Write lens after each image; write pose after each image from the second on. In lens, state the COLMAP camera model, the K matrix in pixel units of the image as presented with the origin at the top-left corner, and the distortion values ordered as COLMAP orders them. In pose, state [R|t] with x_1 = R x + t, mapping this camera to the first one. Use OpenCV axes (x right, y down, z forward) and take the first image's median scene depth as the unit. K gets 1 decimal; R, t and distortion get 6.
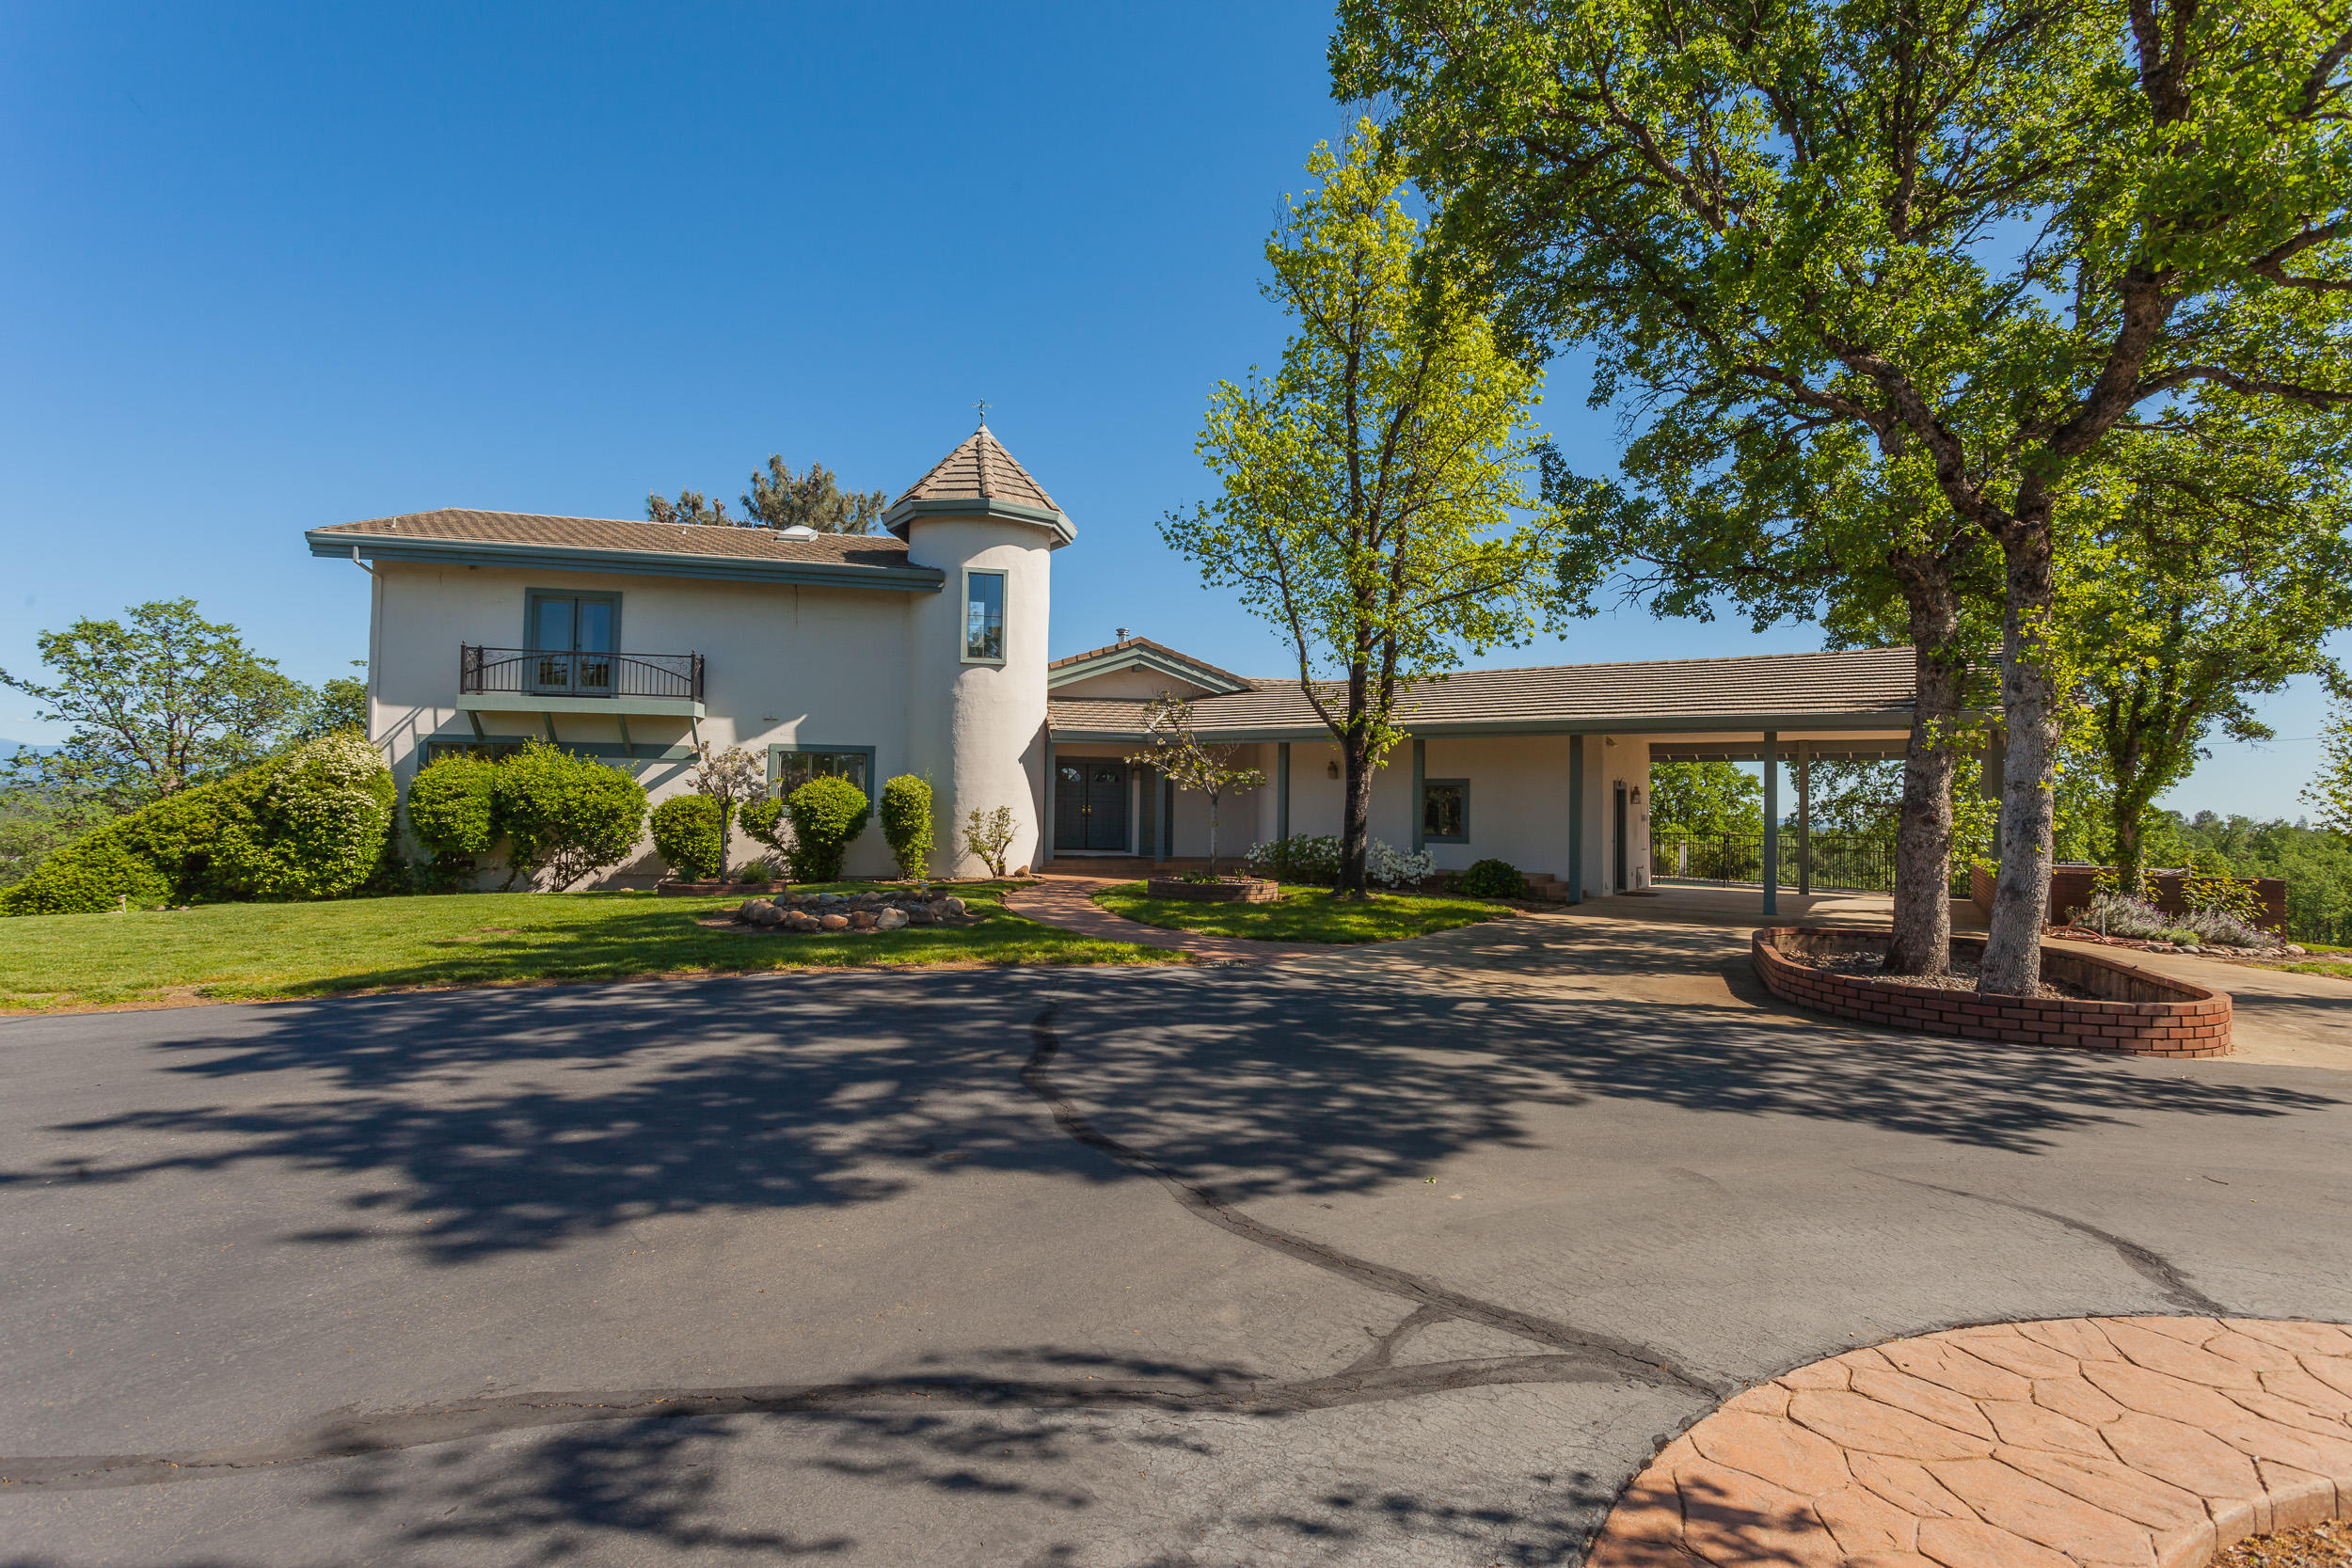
lens RADIAL K [[1110.7, 0, 1176.0], [0, 1110.7, 784.0], [0, 0, 1]] dist [0.001798, 0.000750]
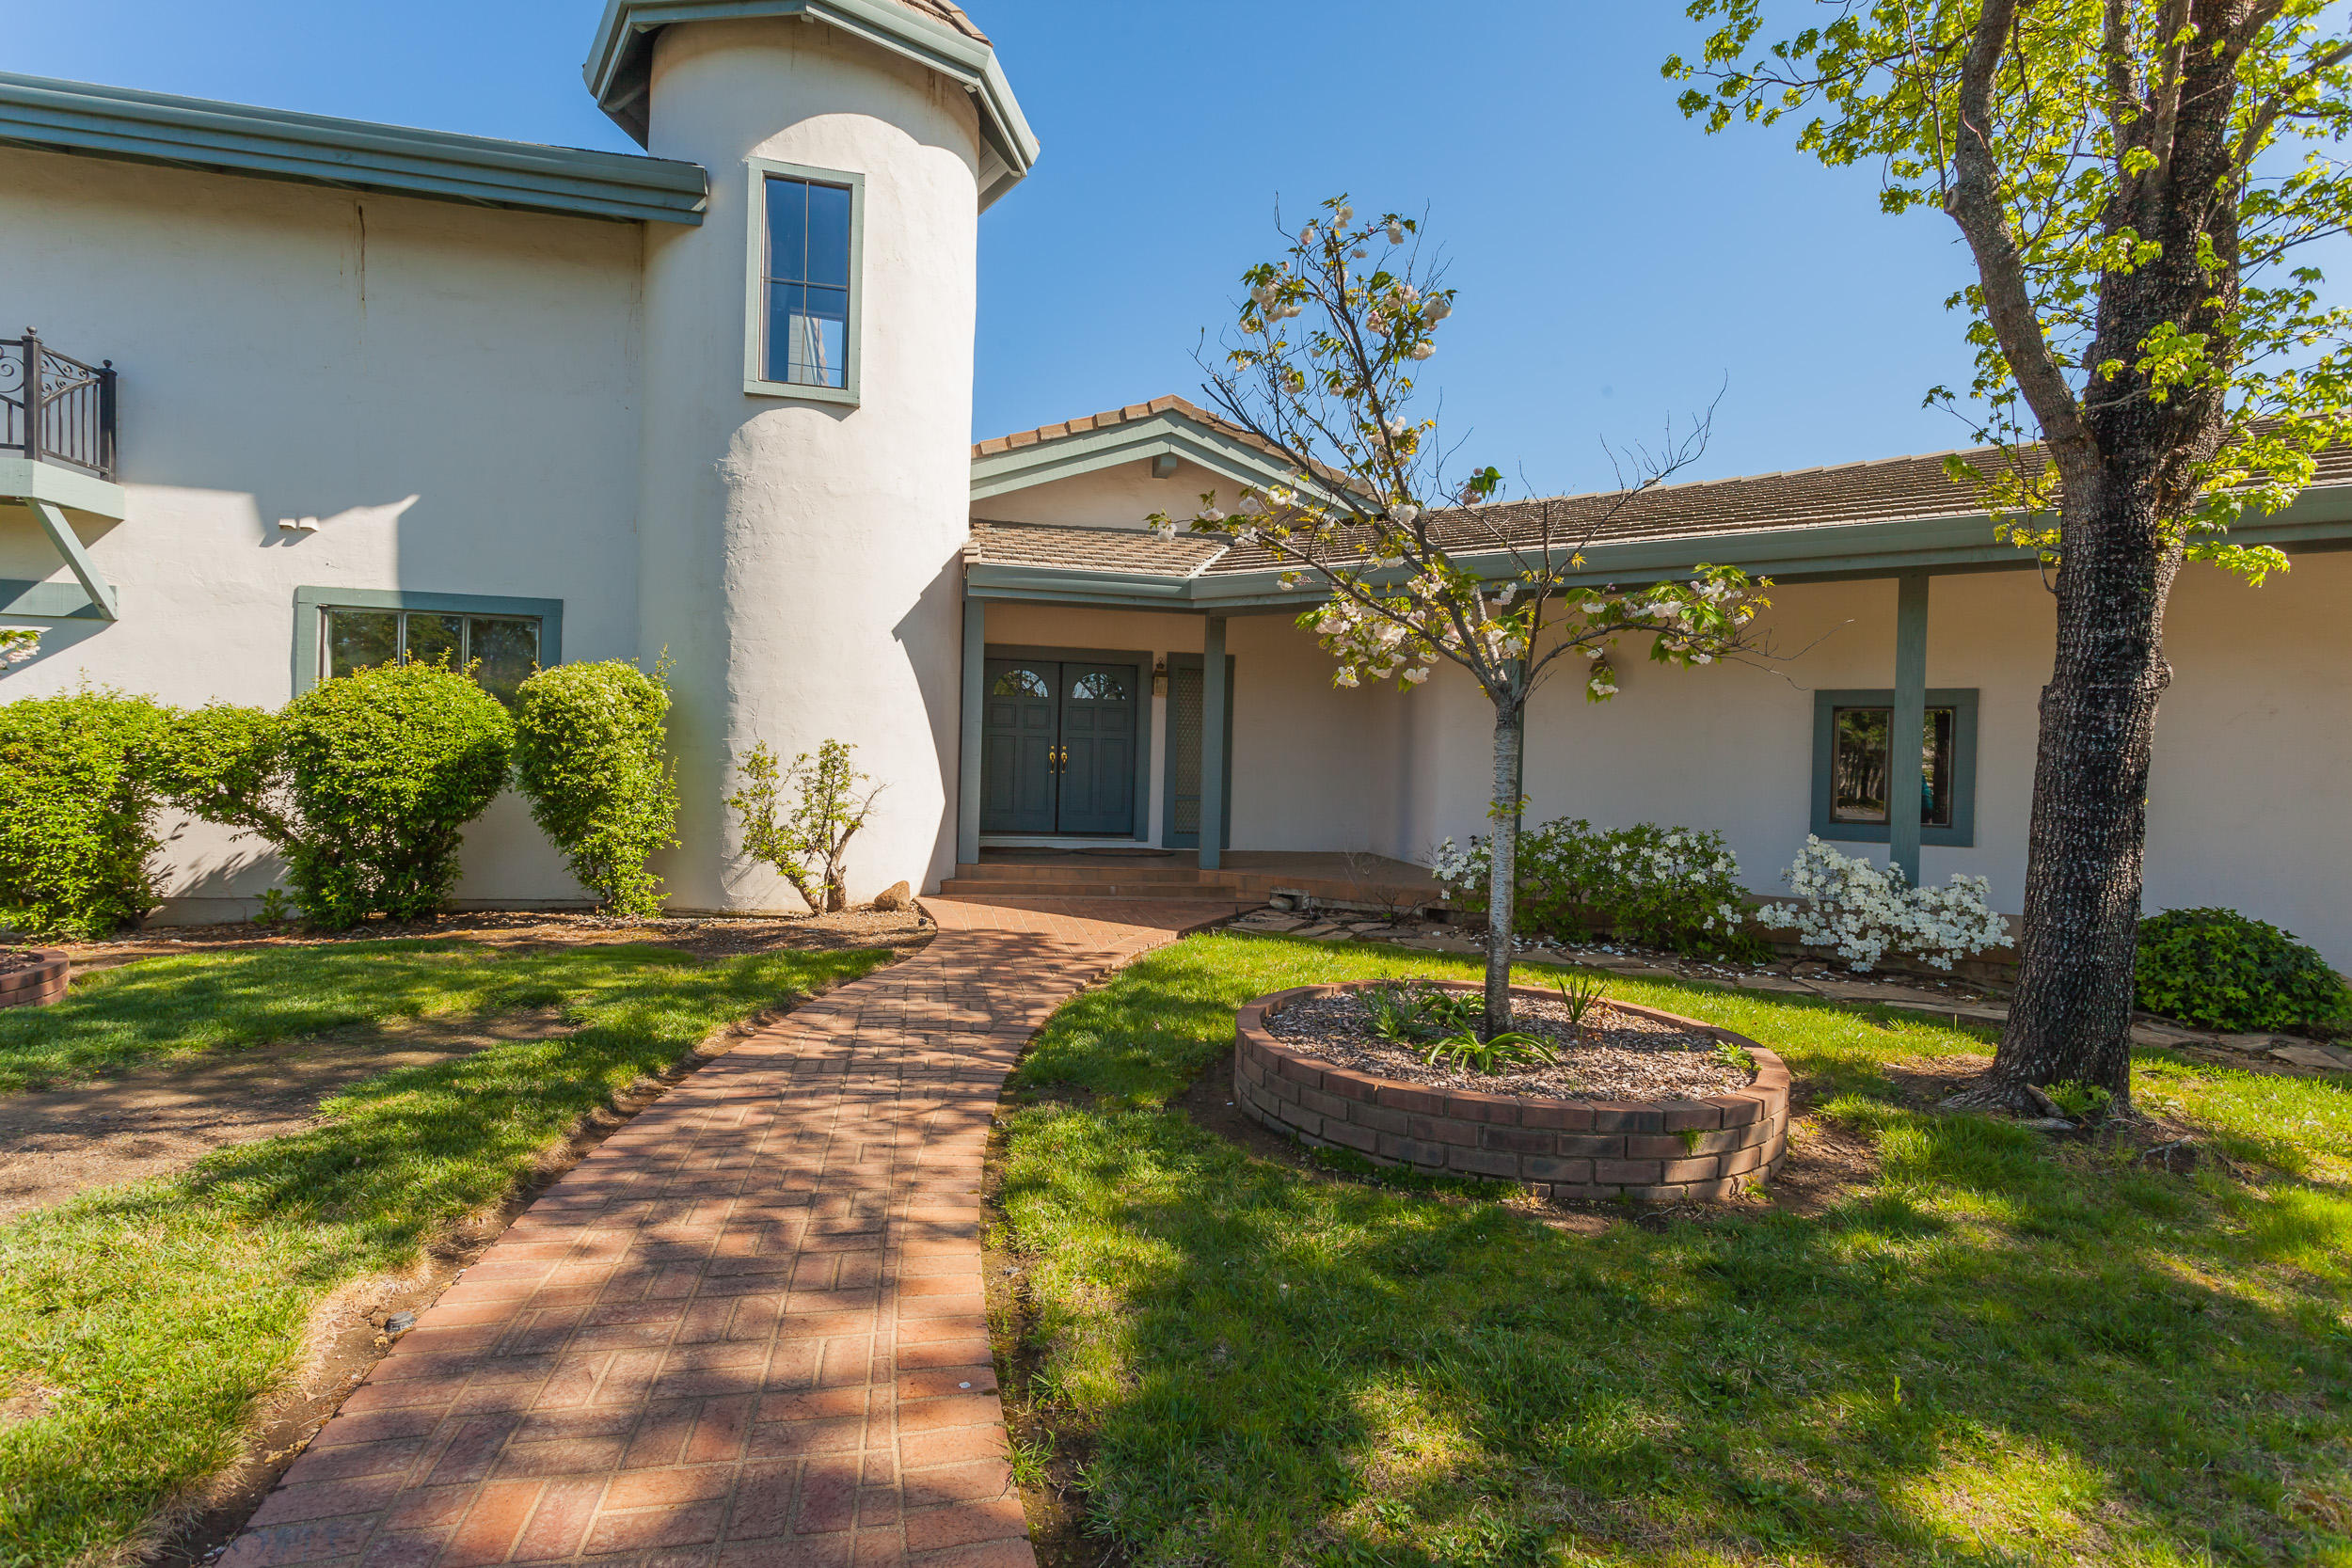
lens RADIAL K [[1110.7, 0, 1176.0], [0, 1110.7, 784.0], [0, 0, 1]] dist [0.001798, 0.000750]
pose [[0.999910, 0.013126, -0.002754, -0.030630], [-0.012993, 0.998970, 0.043485, 0.016114], [0.003322, -0.043446, 0.999050, 0.583625]]
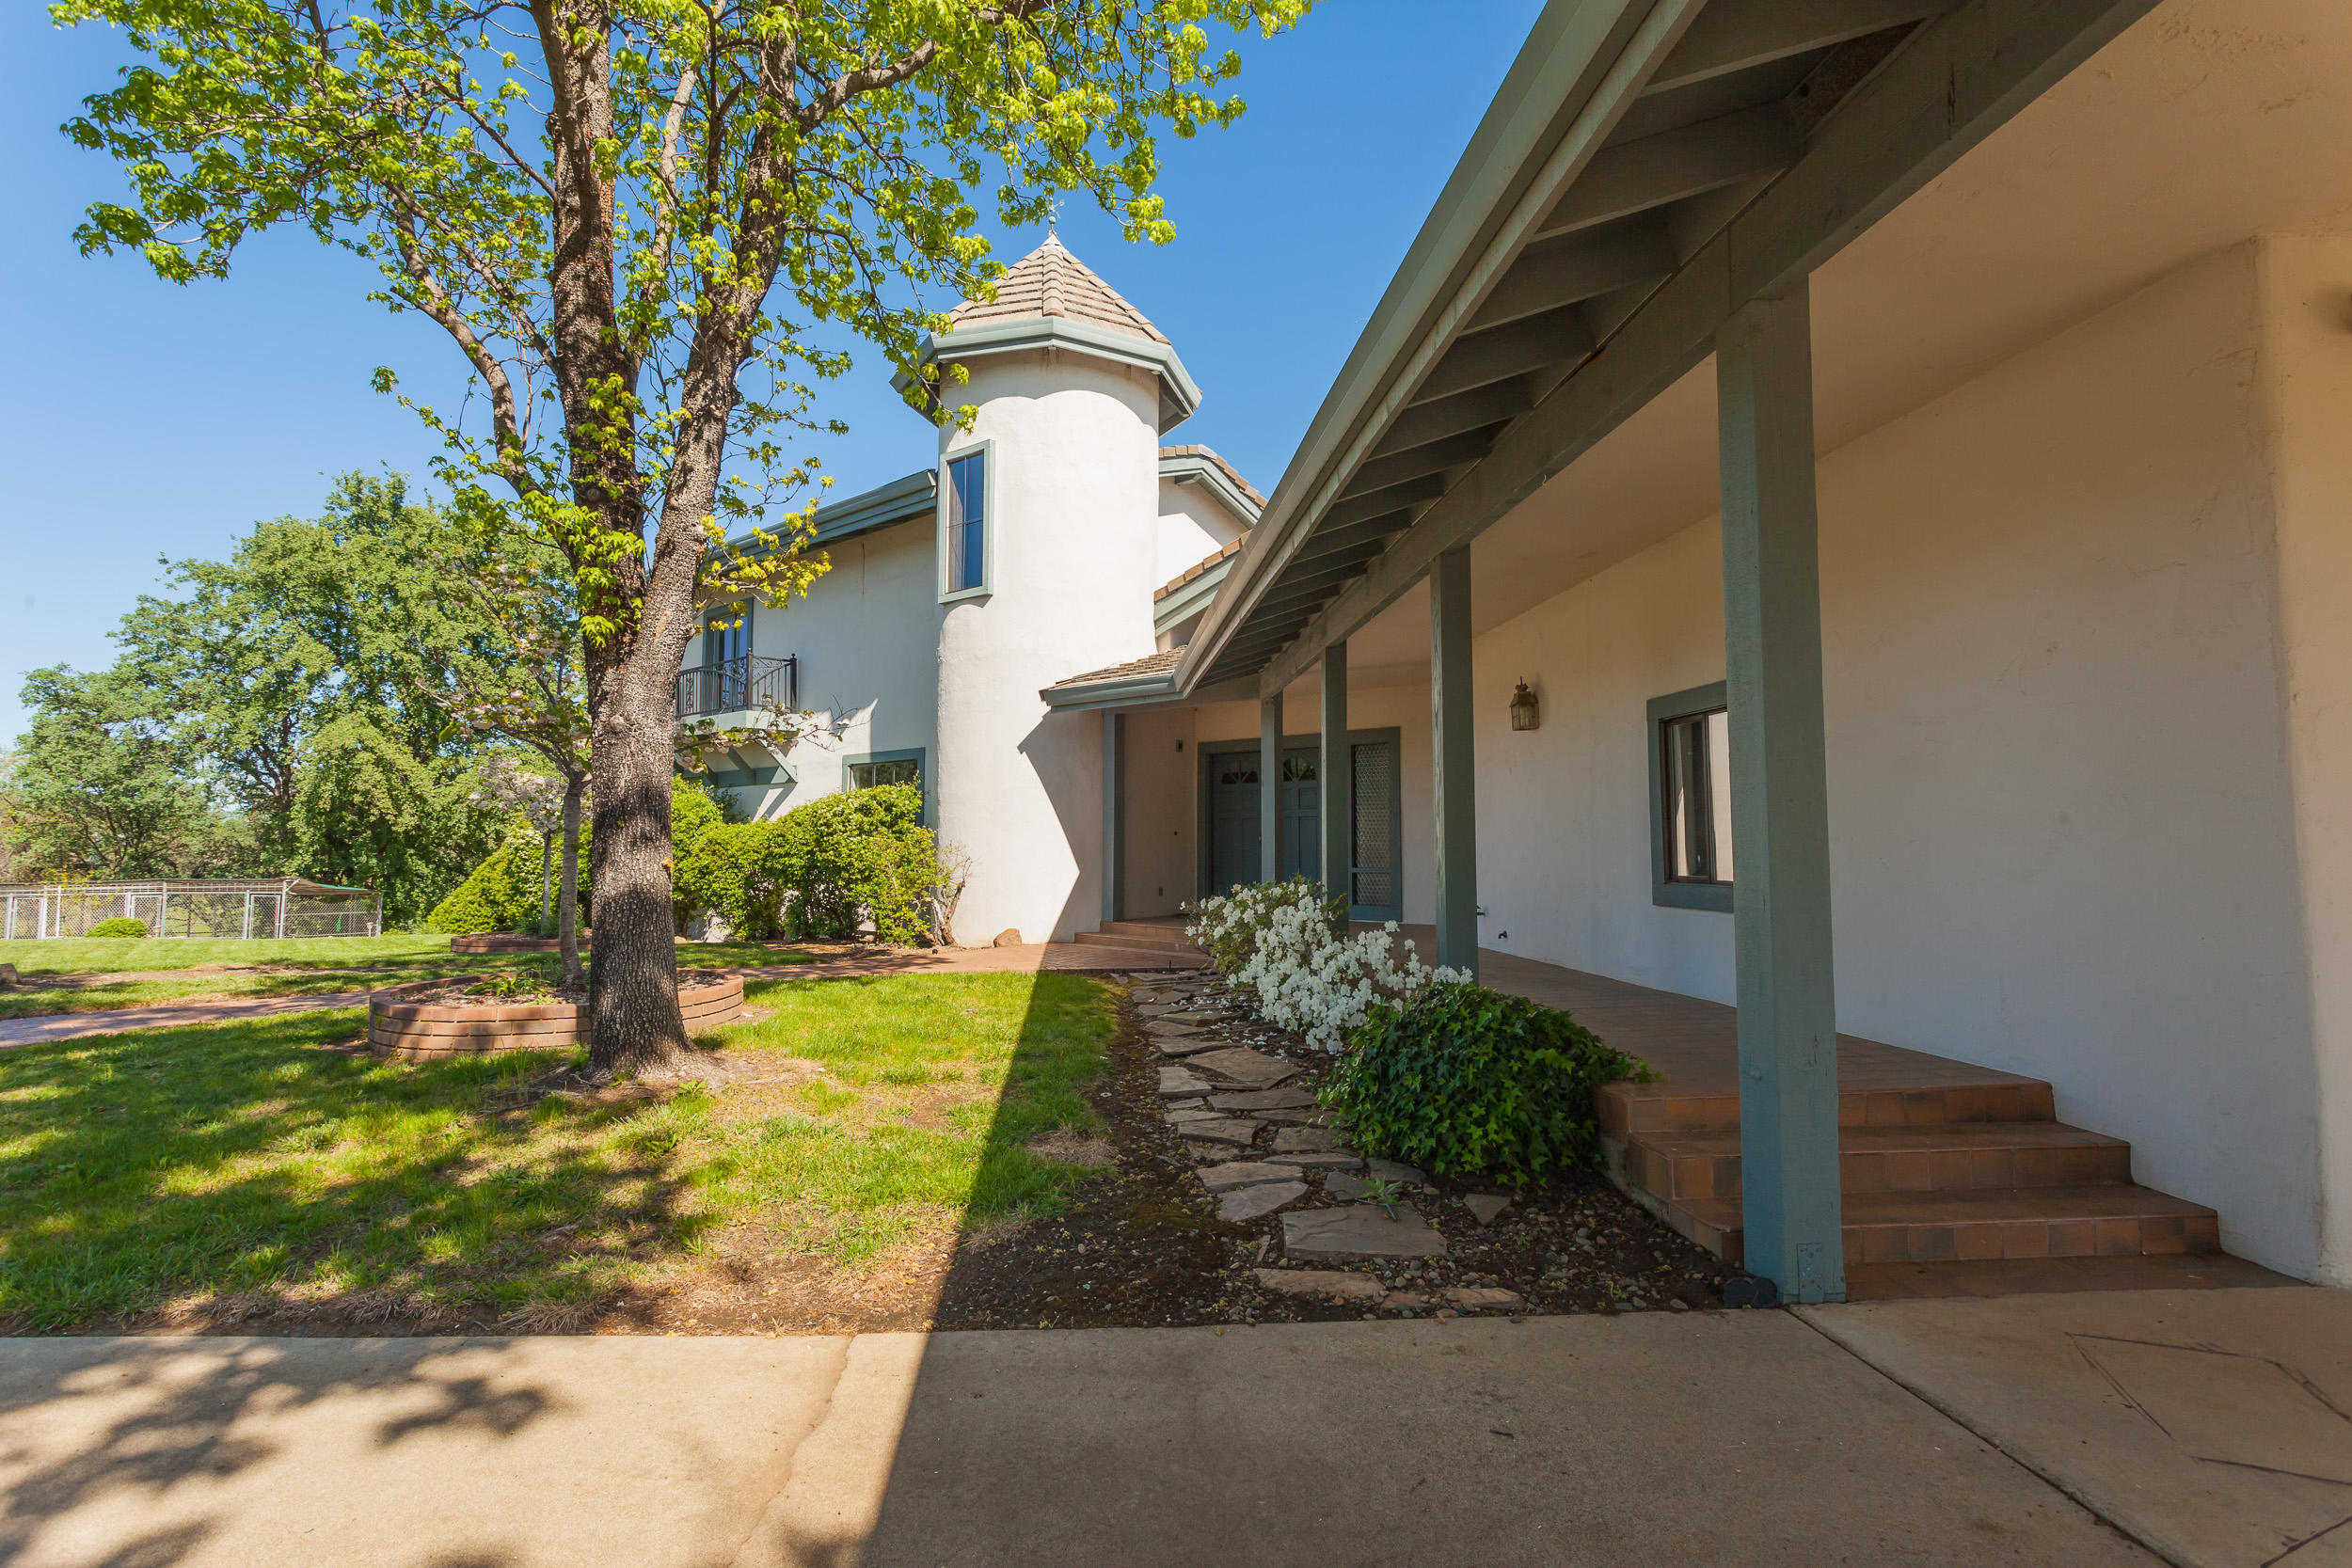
lens RADIAL K [[1110.7, 0, 1176.0], [0, 1110.7, 784.0], [0, 0, 1]] dist [0.001798, 0.000750]
pose [[0.608361, -0.062247, -0.791216, 0.383497], [0.027669, 0.997977, -0.057238, 0.033359], [0.793178, 0.012930, 0.608853, 0.724830]]
